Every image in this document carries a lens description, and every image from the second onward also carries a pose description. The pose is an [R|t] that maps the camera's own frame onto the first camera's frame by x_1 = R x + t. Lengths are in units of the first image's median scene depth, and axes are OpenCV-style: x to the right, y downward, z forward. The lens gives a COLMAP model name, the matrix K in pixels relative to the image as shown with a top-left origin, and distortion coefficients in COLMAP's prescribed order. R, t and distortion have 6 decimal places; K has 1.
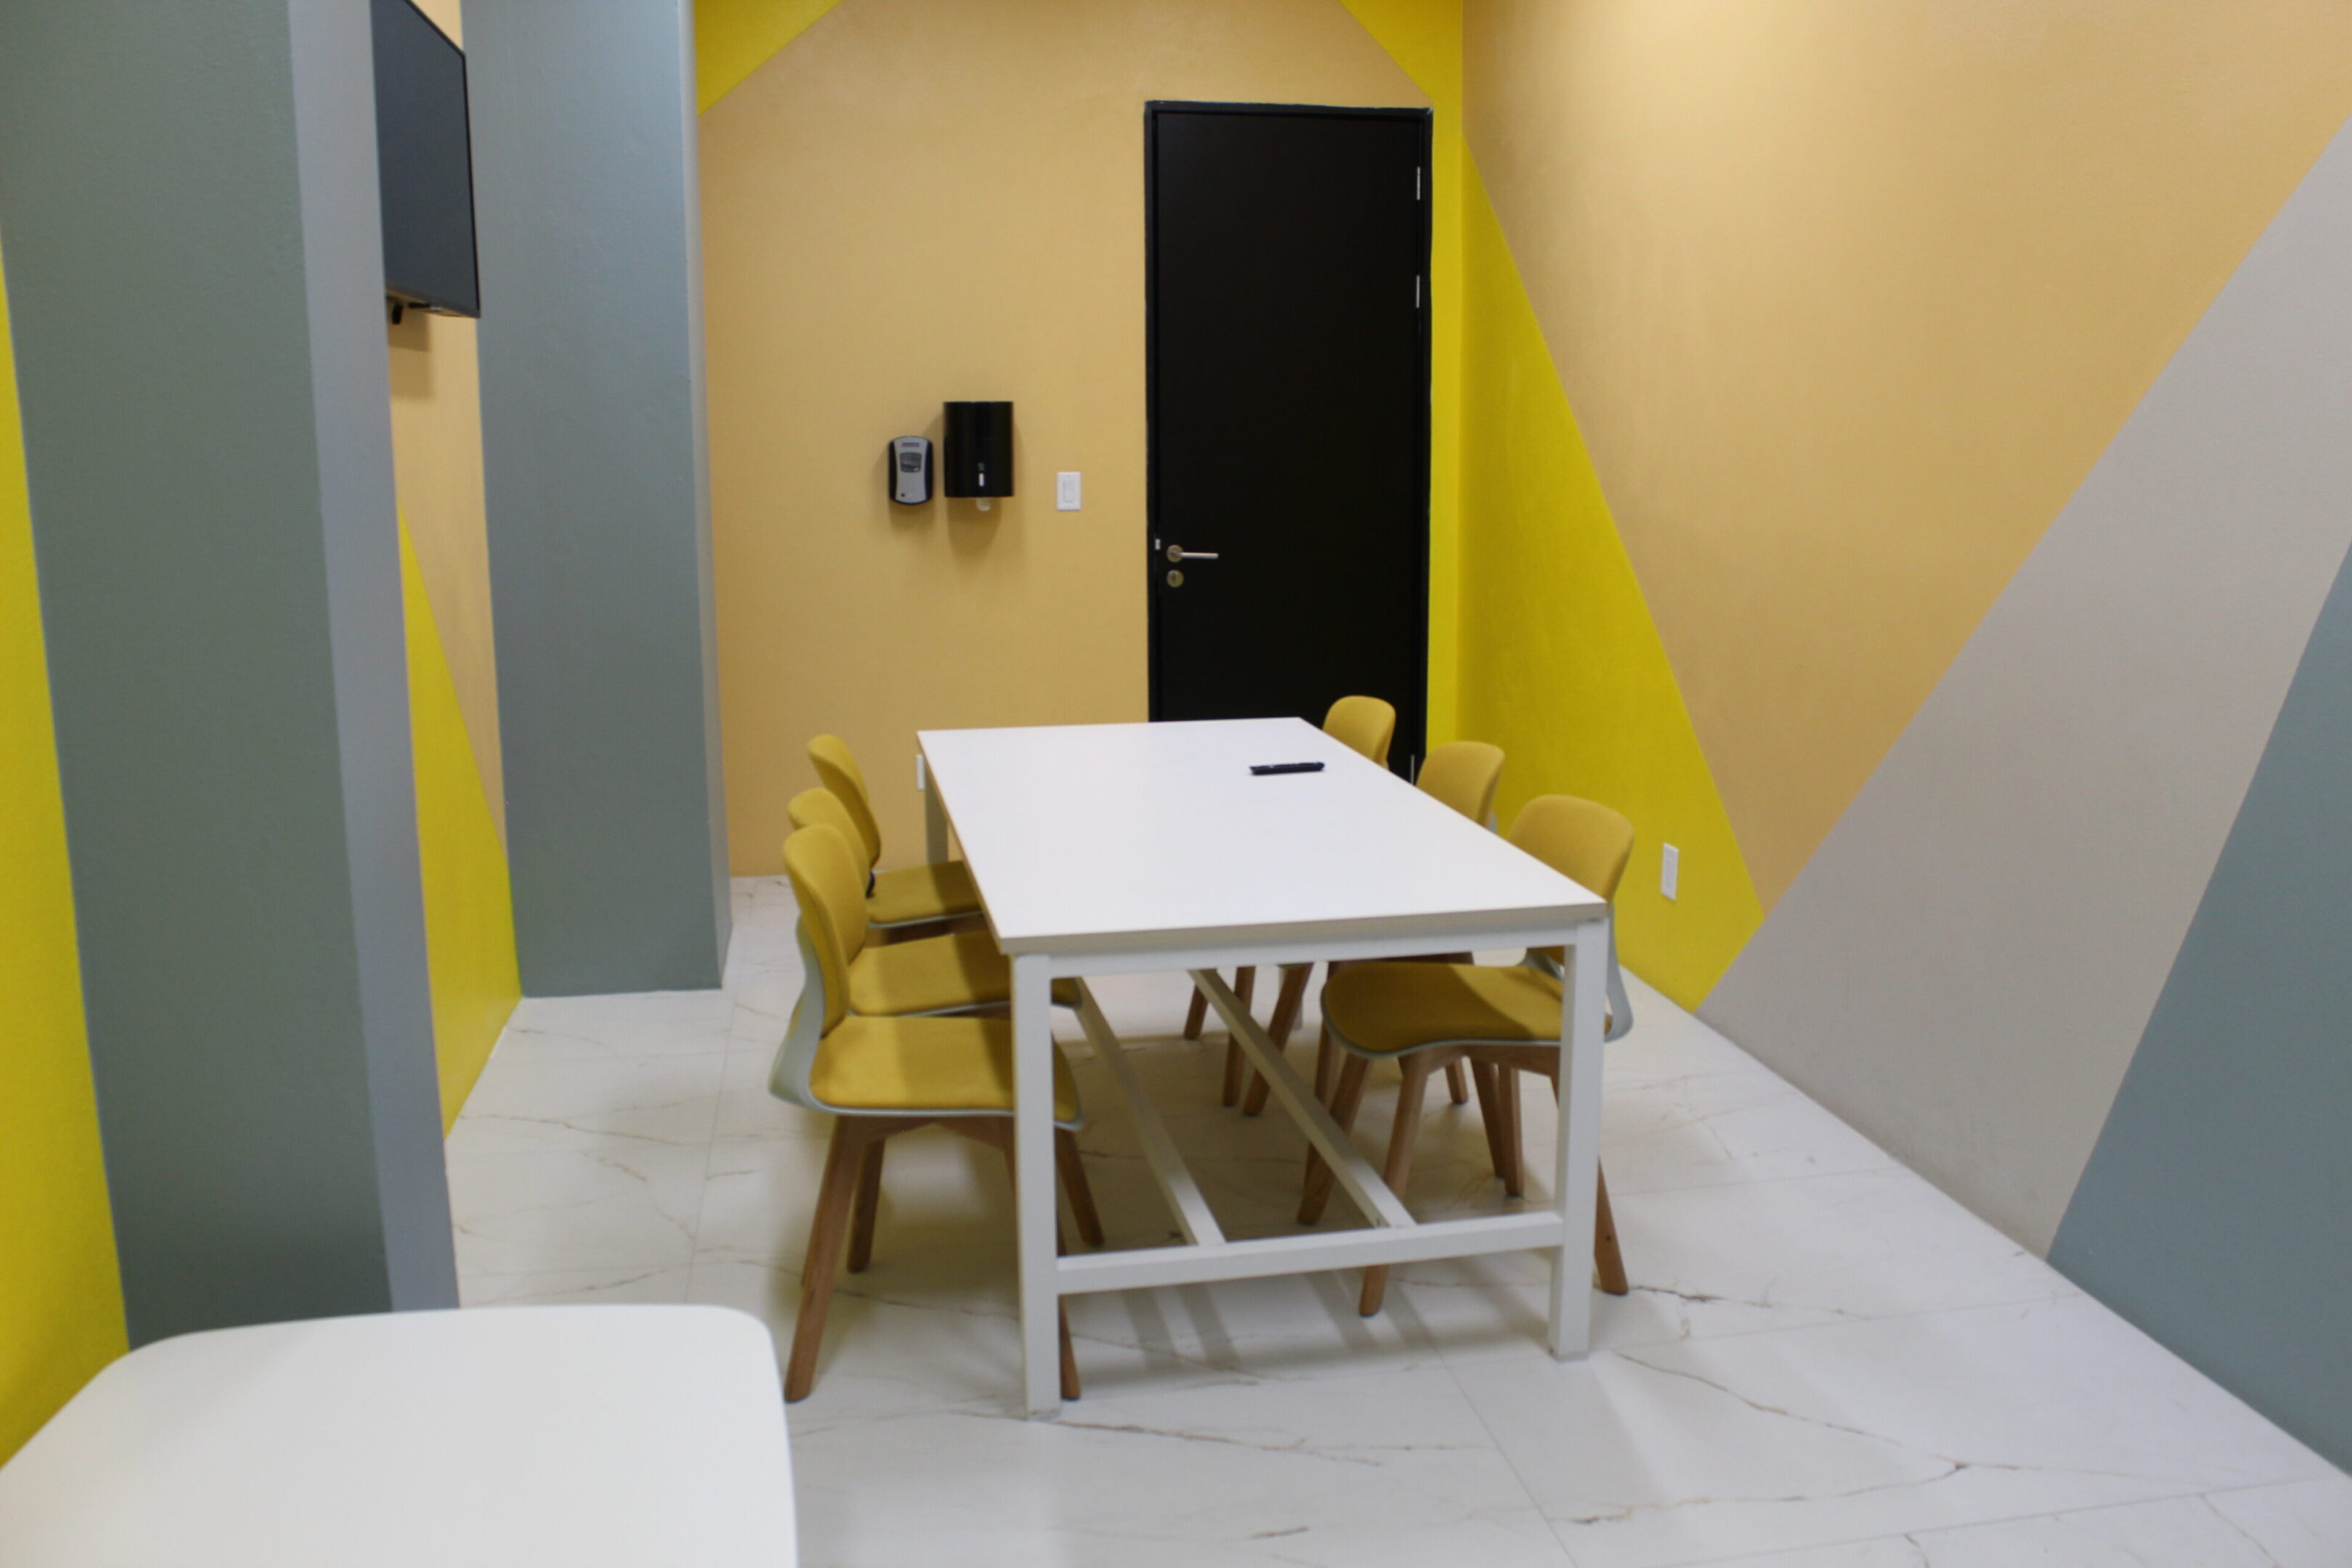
lens RADIAL K [[1983.7, 0, 1178.0], [0, 1983.7, 774.7], [0, 0, 1]] dist [-0.120201, 0.024796]
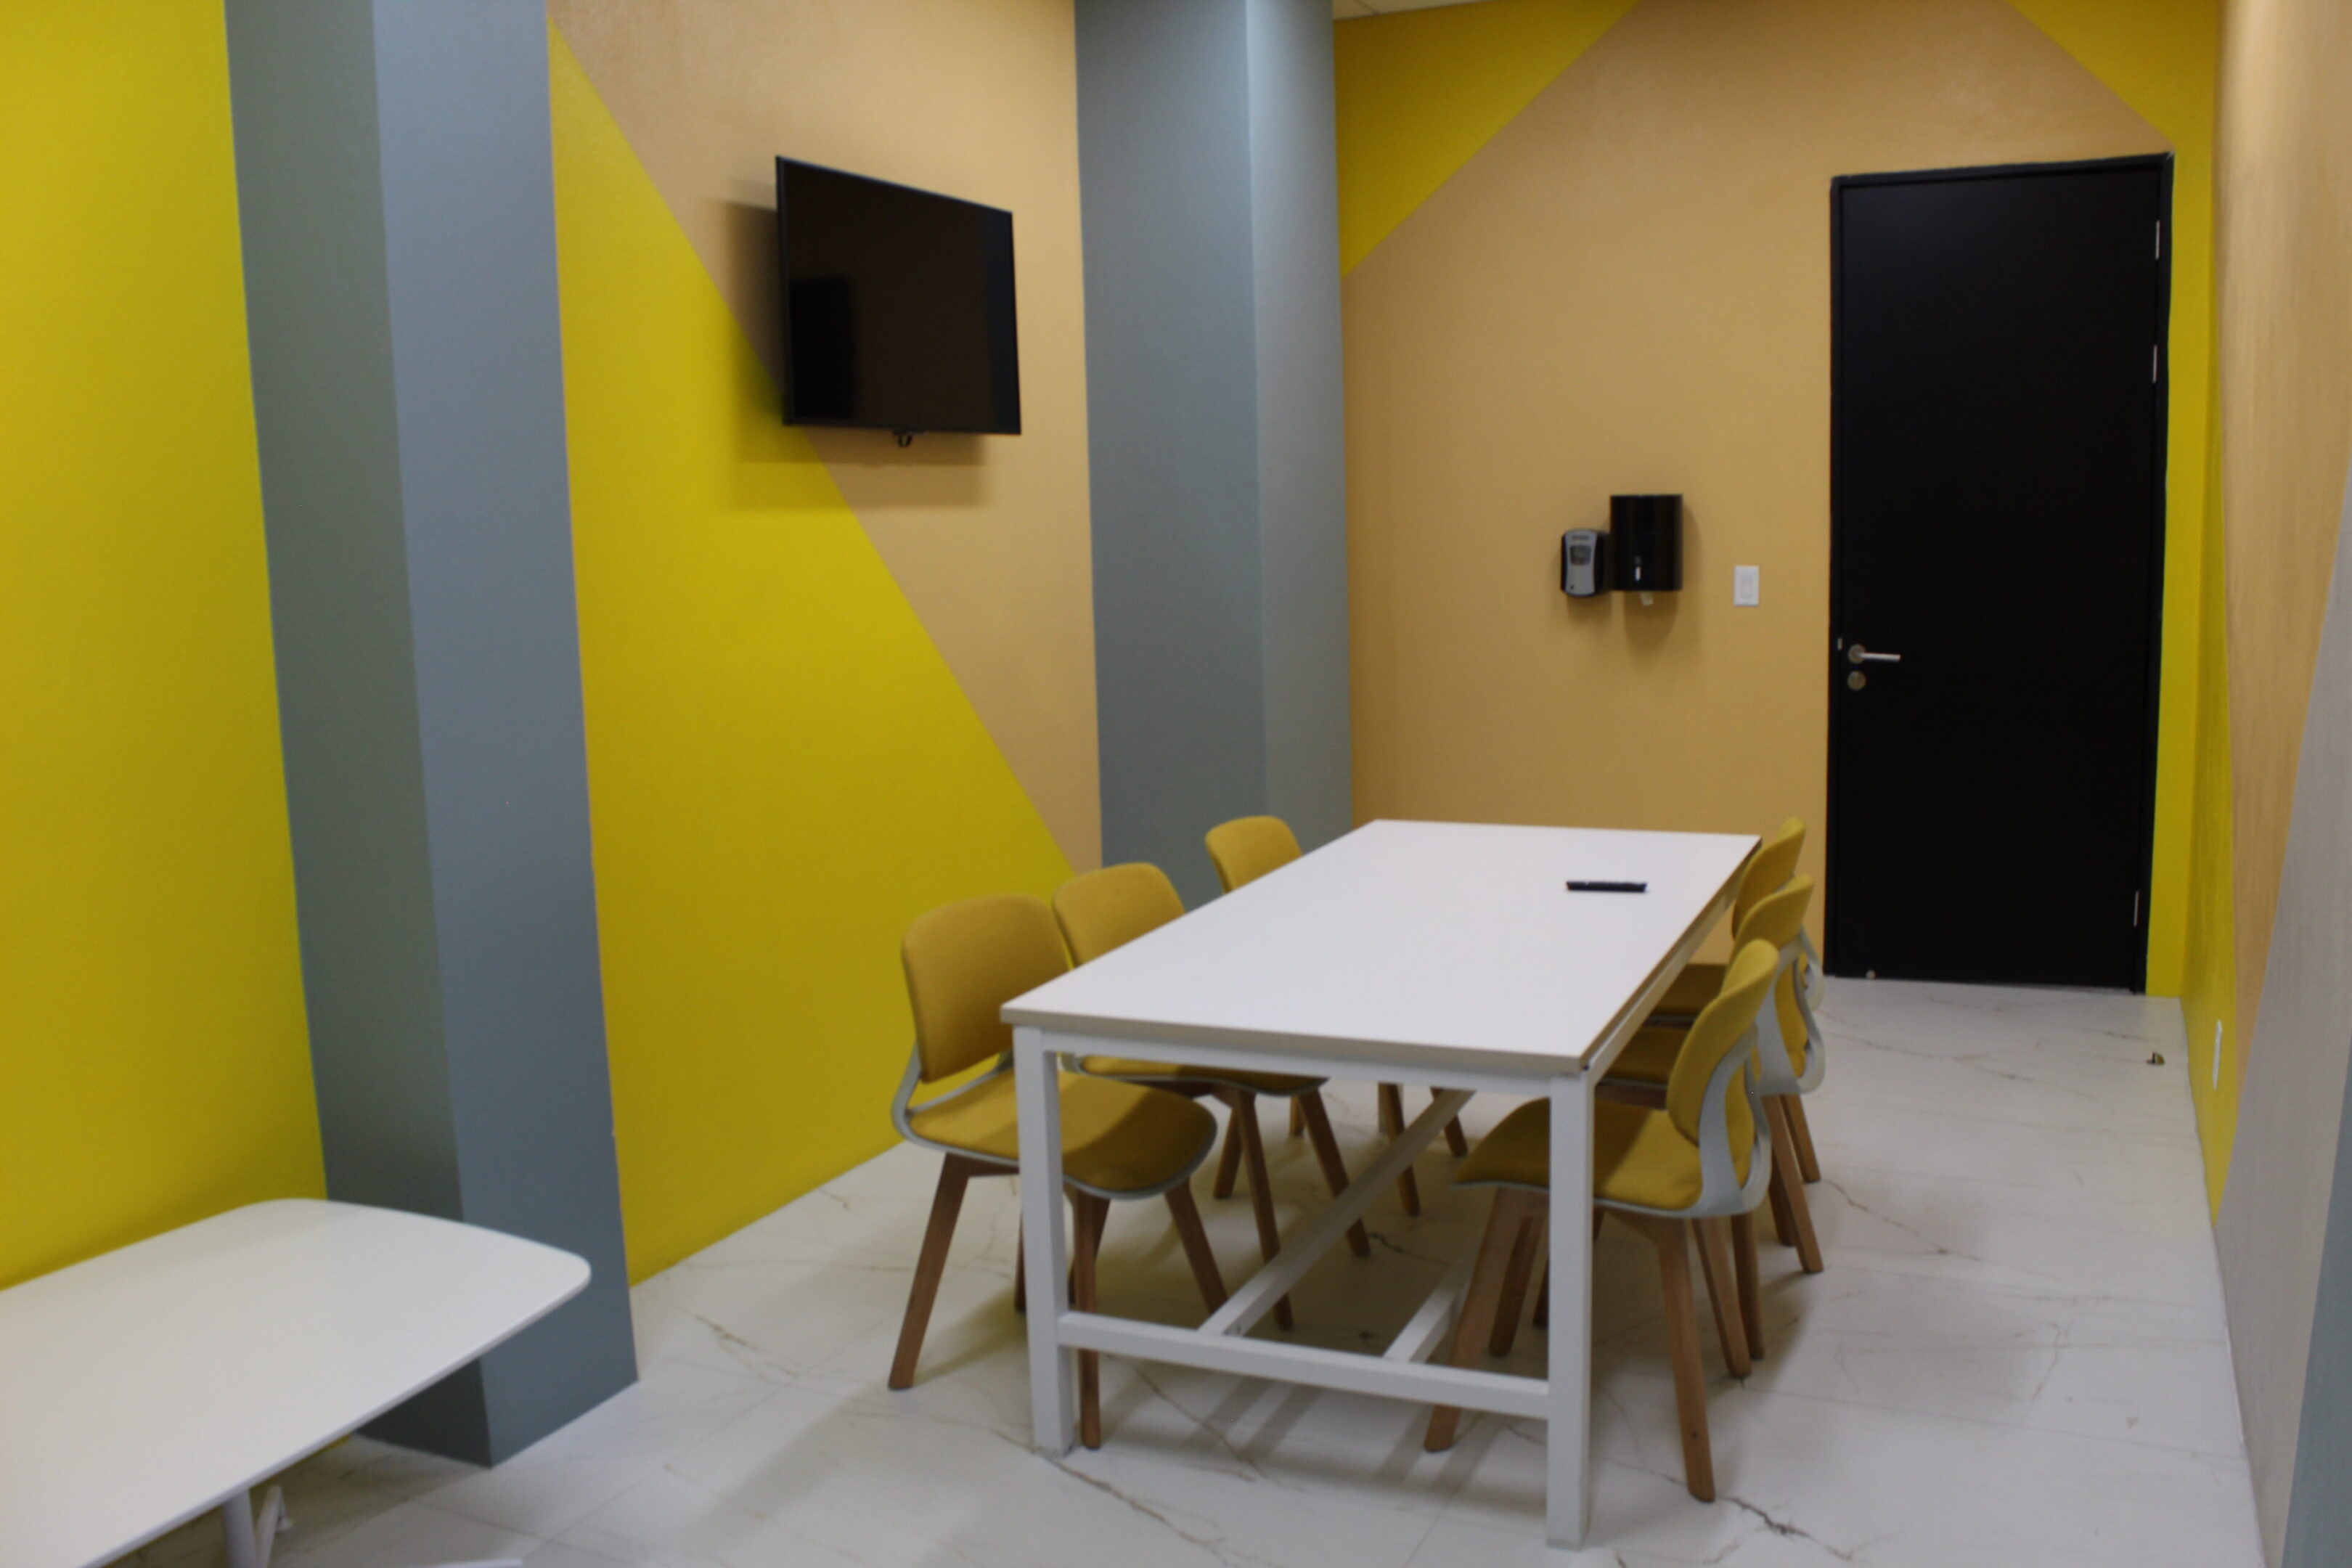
lens RADIAL K [[1983.7, 0, 1173.4], [0, 1983.7, 793.7], [0, 0, 1]] dist [-0.120201, 0.024796]
pose [[0.815179, 0.067324, -0.575284, 0.280978], [-0.082375, 0.996601, -0.000095, -0.020021], [0.573322, 0.047466, 0.817954, 0.066067]]
